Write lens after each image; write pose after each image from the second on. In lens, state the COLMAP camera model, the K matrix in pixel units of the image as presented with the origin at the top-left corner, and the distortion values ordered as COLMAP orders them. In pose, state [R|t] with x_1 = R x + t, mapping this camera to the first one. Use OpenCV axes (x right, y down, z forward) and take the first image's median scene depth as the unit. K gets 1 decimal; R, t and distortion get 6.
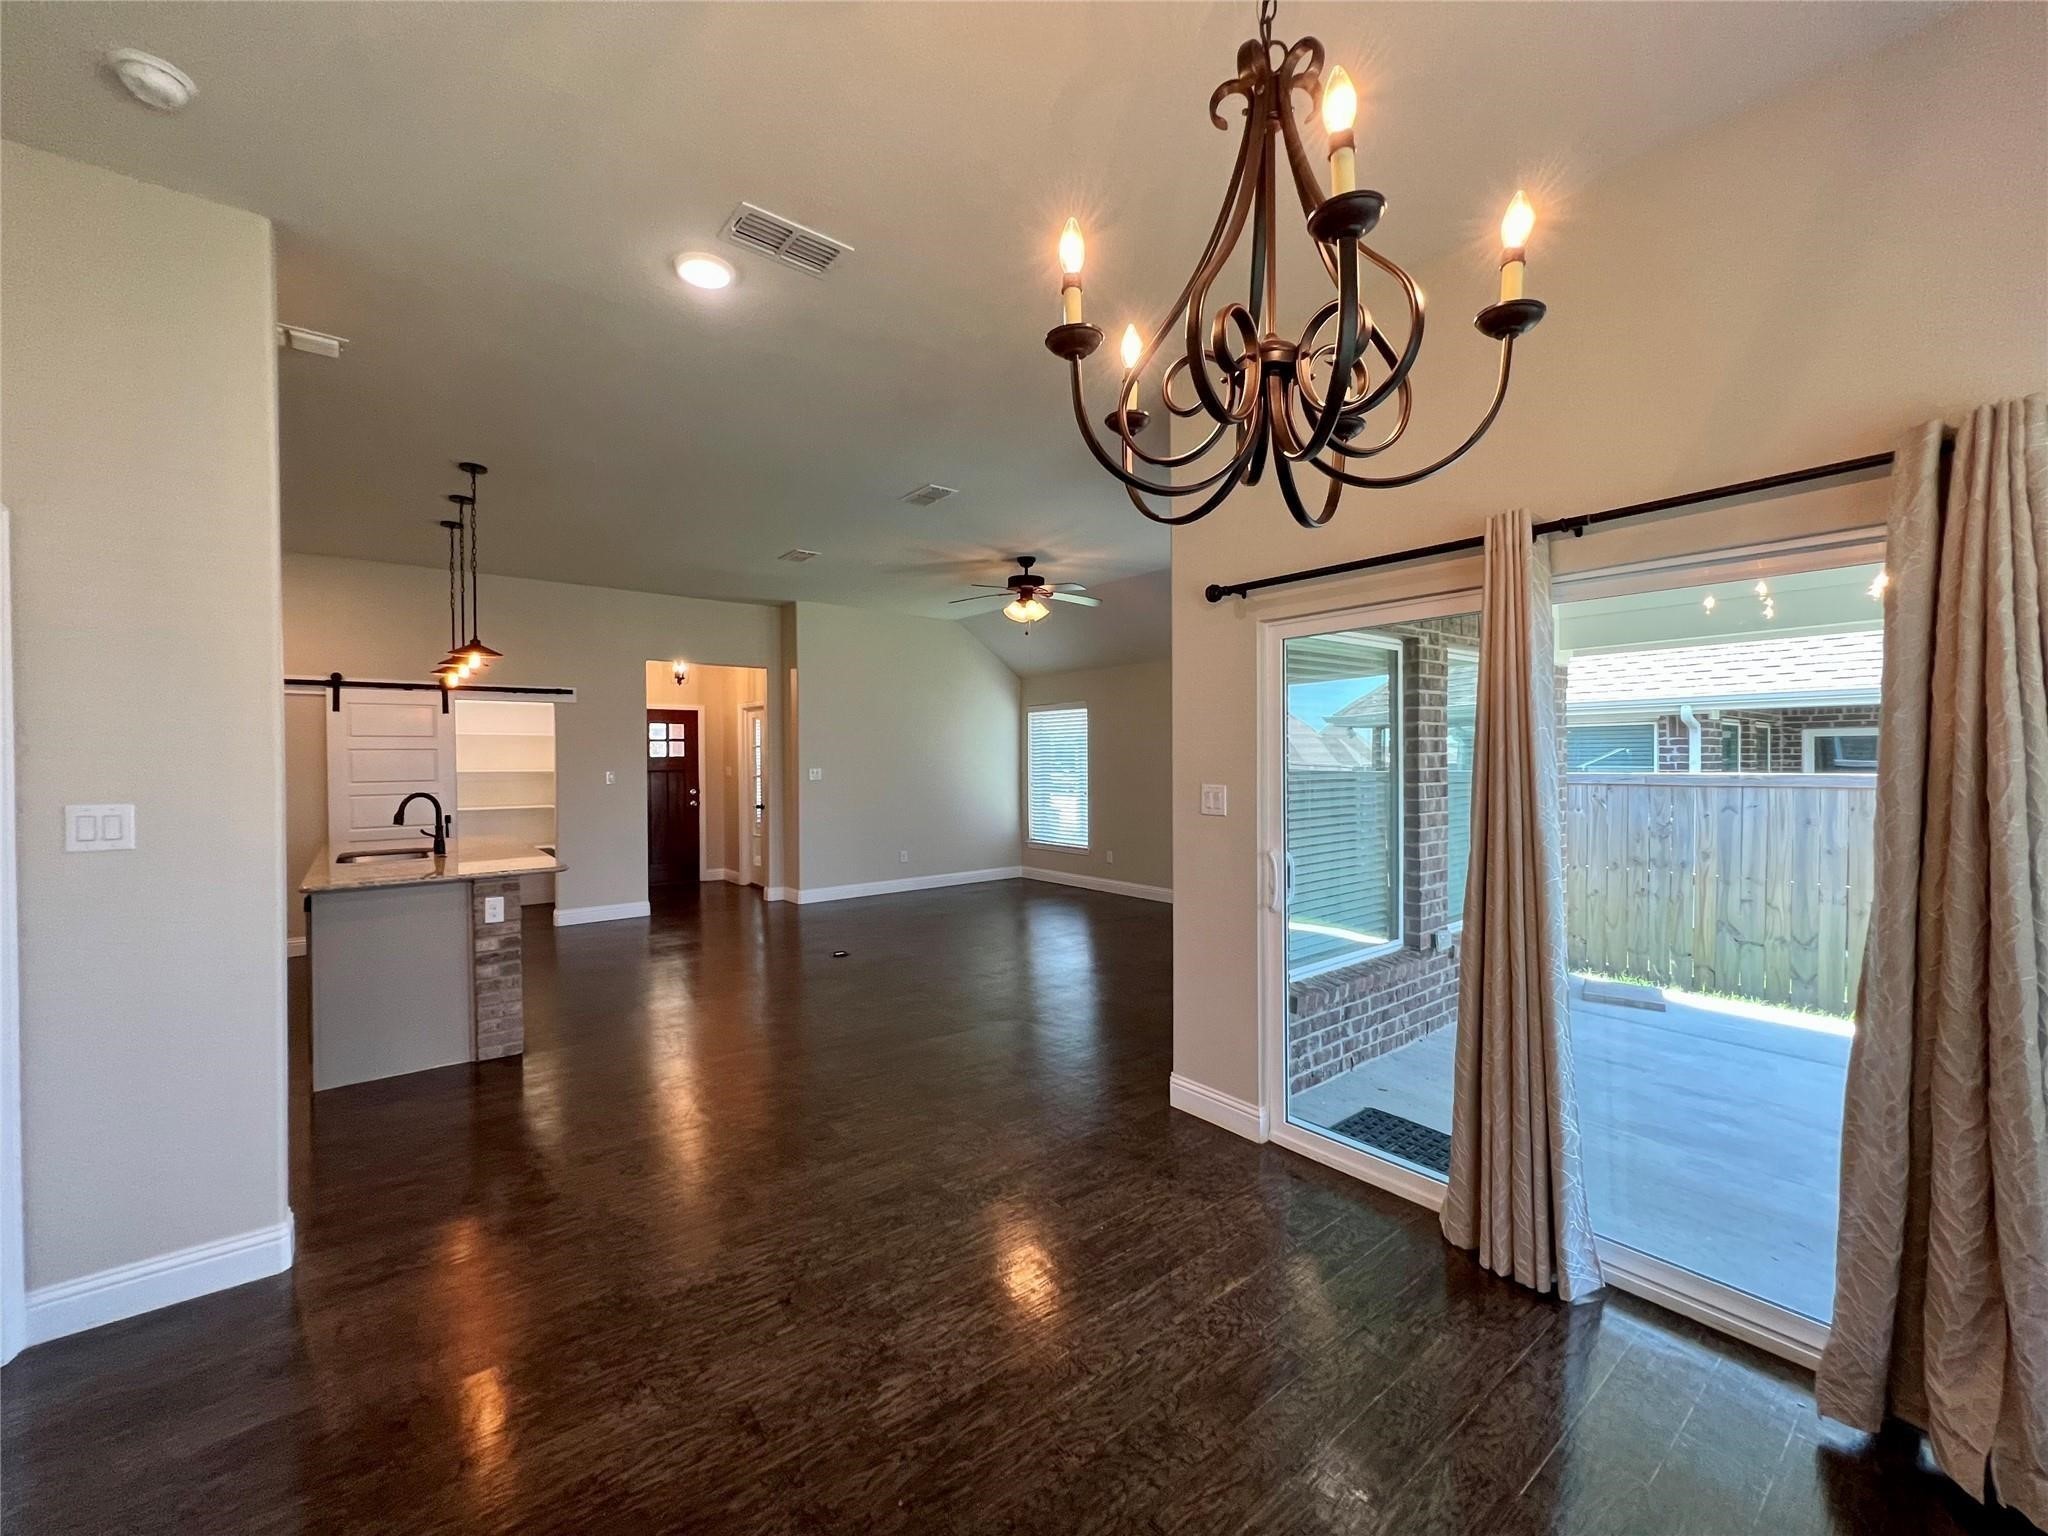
lens RADIAL K [[819.1, 0, 1020.0], [0, 819.1, 766.3], [0, 0, 1]] dist [-0.003640, 0.000820]
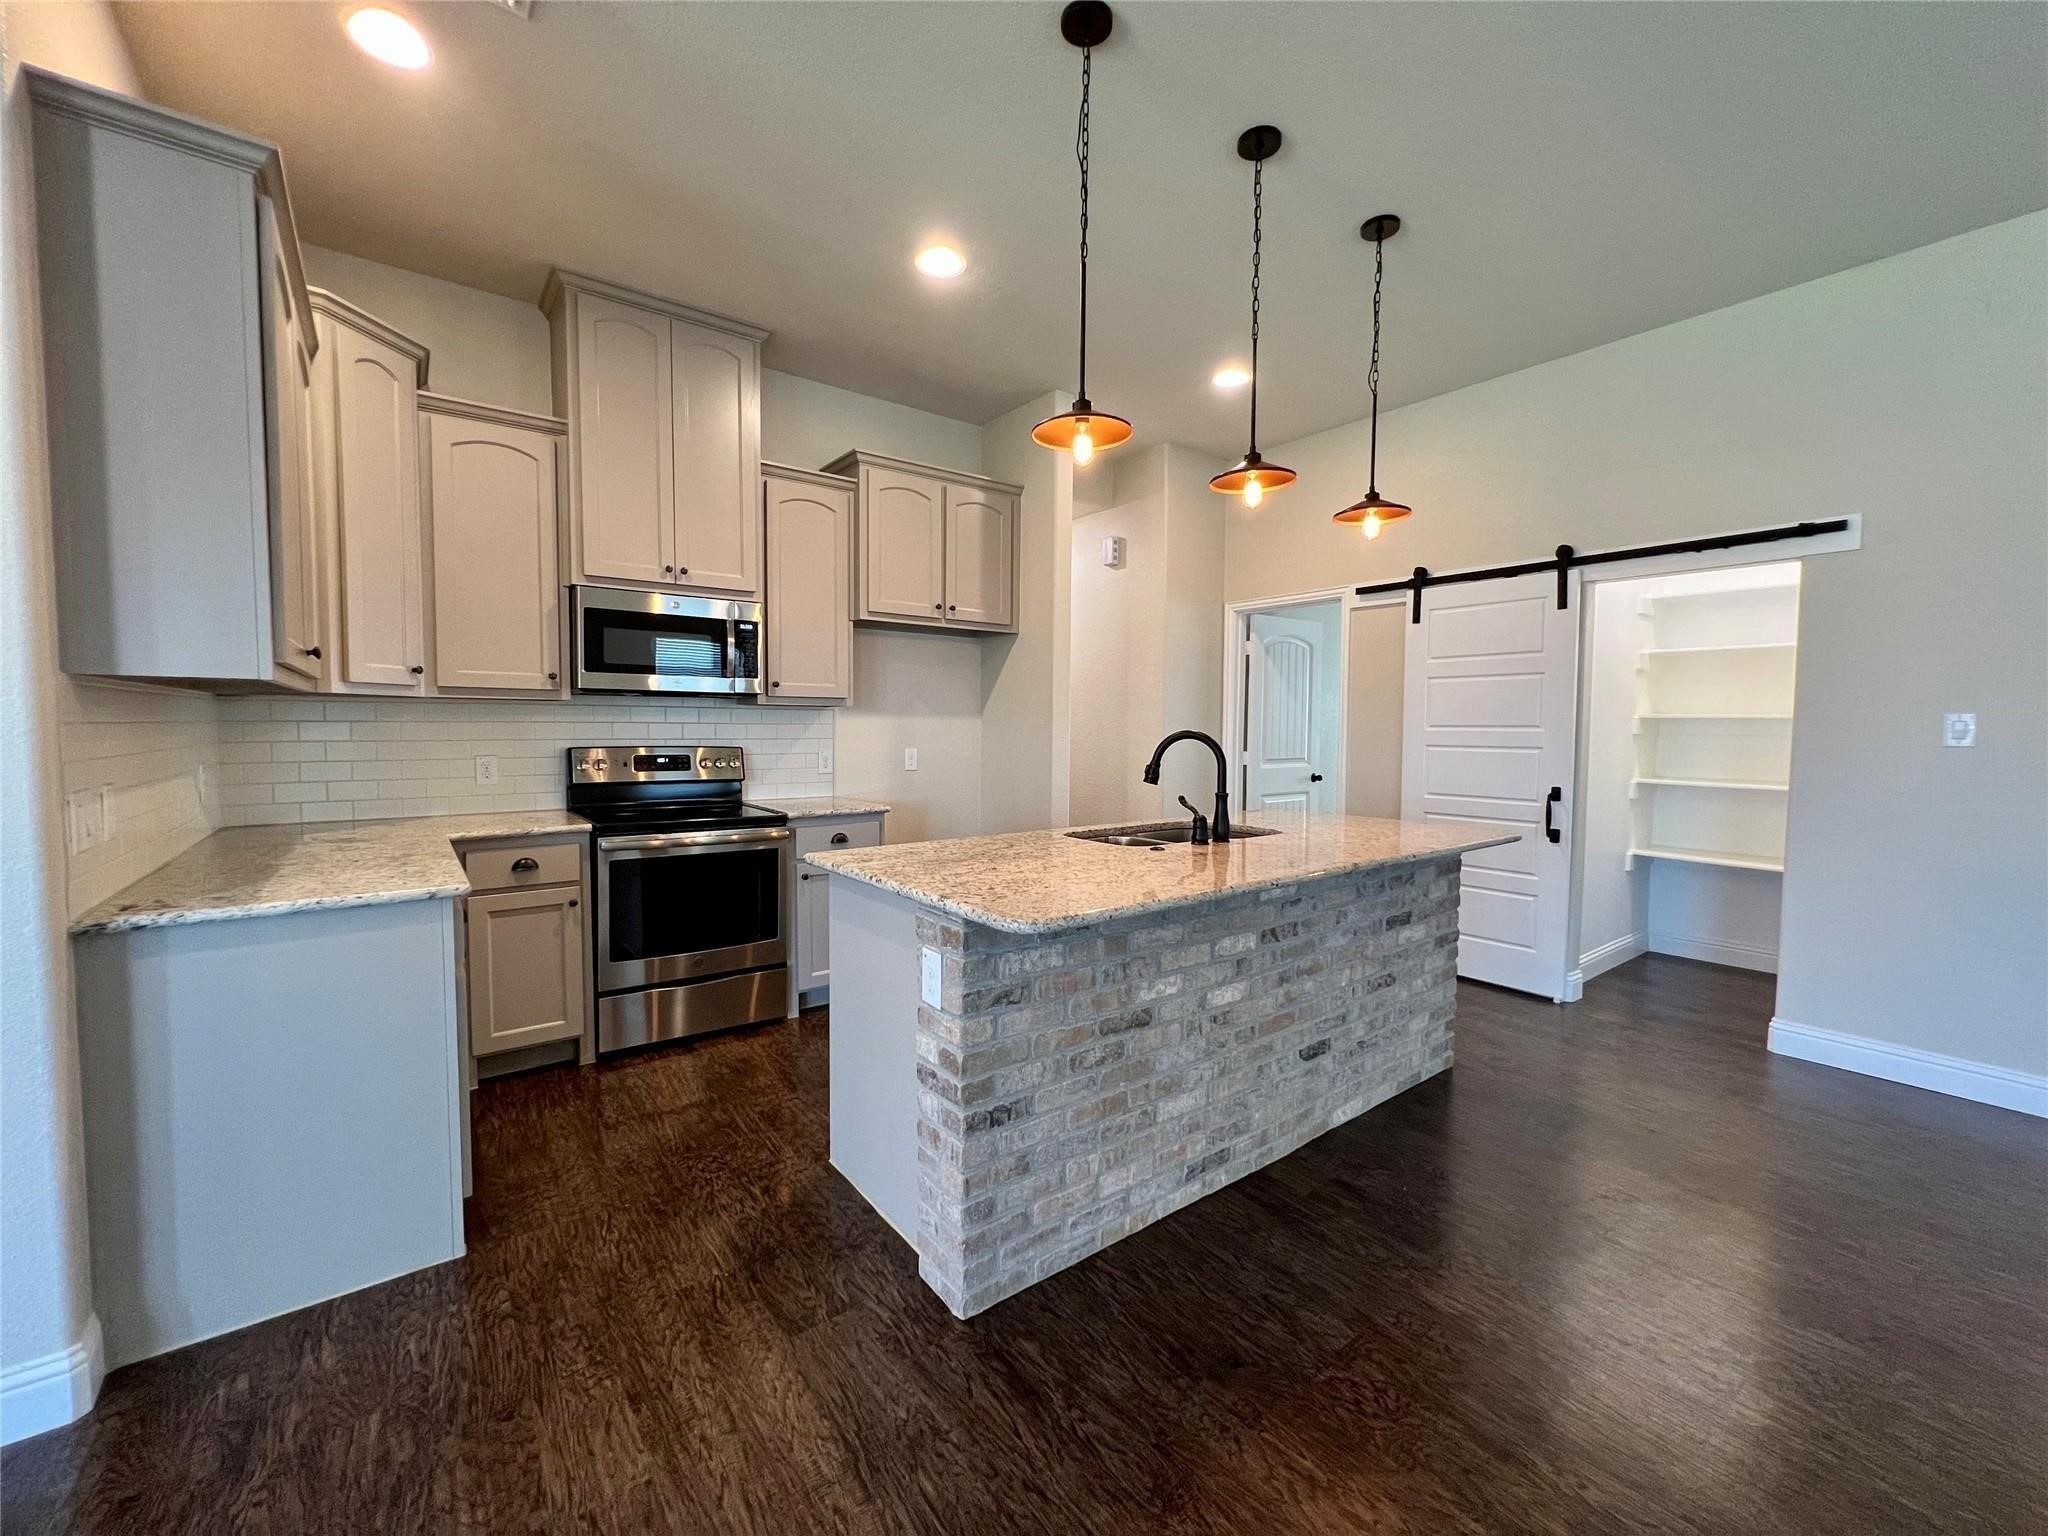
lens RADIAL K [[819.1, 0, 1020.0], [0, 819.1, 766.3], [0, 0, 1]] dist [-0.003640, 0.000820]
pose [[-0.018195, 0.054711, -0.998336, -0.170736], [-0.015069, 0.998373, 0.054987, 0.028533], [0.999721, 0.016044, -0.017341, 0.921169]]
